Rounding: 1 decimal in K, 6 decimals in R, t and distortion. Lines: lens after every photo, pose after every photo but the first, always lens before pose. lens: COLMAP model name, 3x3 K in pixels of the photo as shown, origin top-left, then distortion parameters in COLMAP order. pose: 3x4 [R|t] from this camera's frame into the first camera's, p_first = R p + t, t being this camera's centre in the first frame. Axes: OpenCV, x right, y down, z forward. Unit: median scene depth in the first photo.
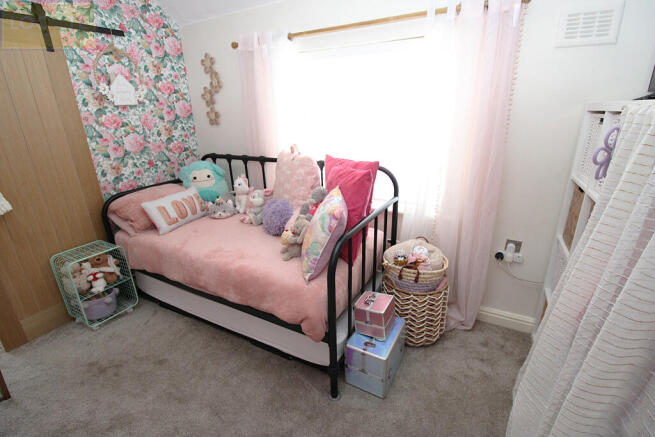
lens RADIAL K [[302.1, 0, 327.5], [0, 302.1, 218.5], [0, 0, 1]] dist [-0.000542, -0.012577]
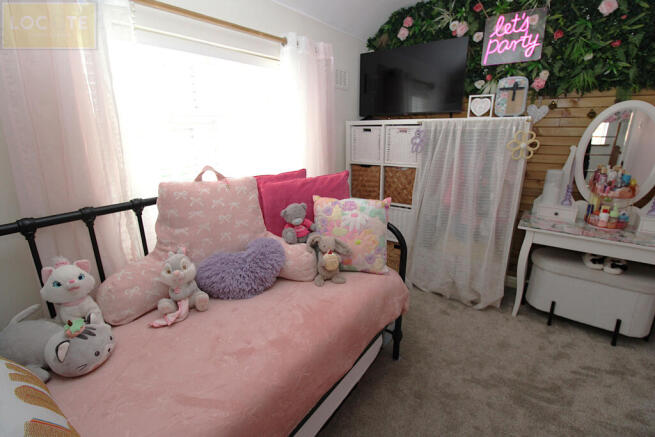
lens RADIAL K [[302.1, 0, 327.5], [0, 302.1, 218.5], [0, 0, 1]] dist [-0.000542, -0.012577]
pose [[0.126681, -0.269707, 0.954573, -0.687968], [0.331177, 0.918608, 0.215595, -0.177910], [-0.935026, 0.288821, 0.205691, 0.582643]]
